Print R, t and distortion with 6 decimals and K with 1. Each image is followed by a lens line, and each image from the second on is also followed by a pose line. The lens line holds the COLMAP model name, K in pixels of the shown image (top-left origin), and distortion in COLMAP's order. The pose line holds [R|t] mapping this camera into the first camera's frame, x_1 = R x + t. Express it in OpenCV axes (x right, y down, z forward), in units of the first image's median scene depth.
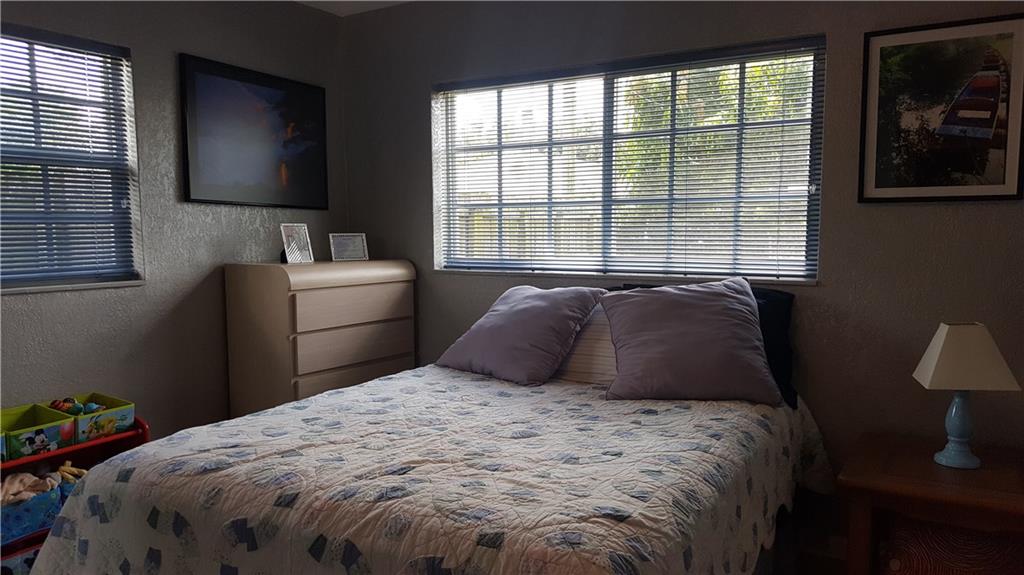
lens RADIAL K [[761.9, 0, 514.3], [0, 761.9, 289.8], [0, 0, 1]] dist [0.118960, -0.156529]
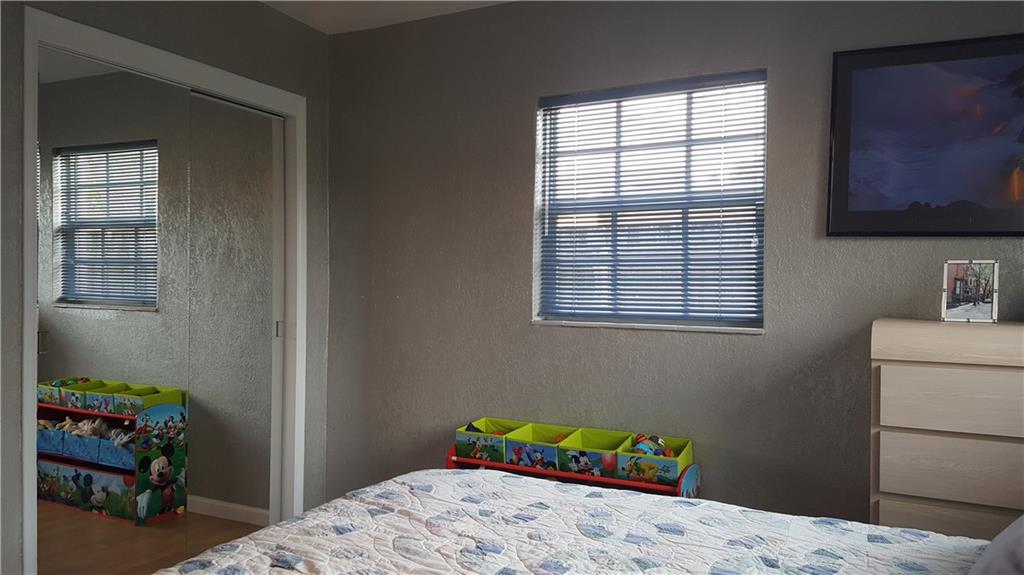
lens RADIAL K [[761.9, 0, 514.2], [0, 761.9, 284.8], [0, 0, 1]] dist [0.118960, -0.156529]
pose [[0.070967, 0.009361, -0.997435, 0.455163], [-0.094669, 0.995505, 0.002607, -0.046526], [0.992976, 0.094241, 0.071534, 0.817039]]
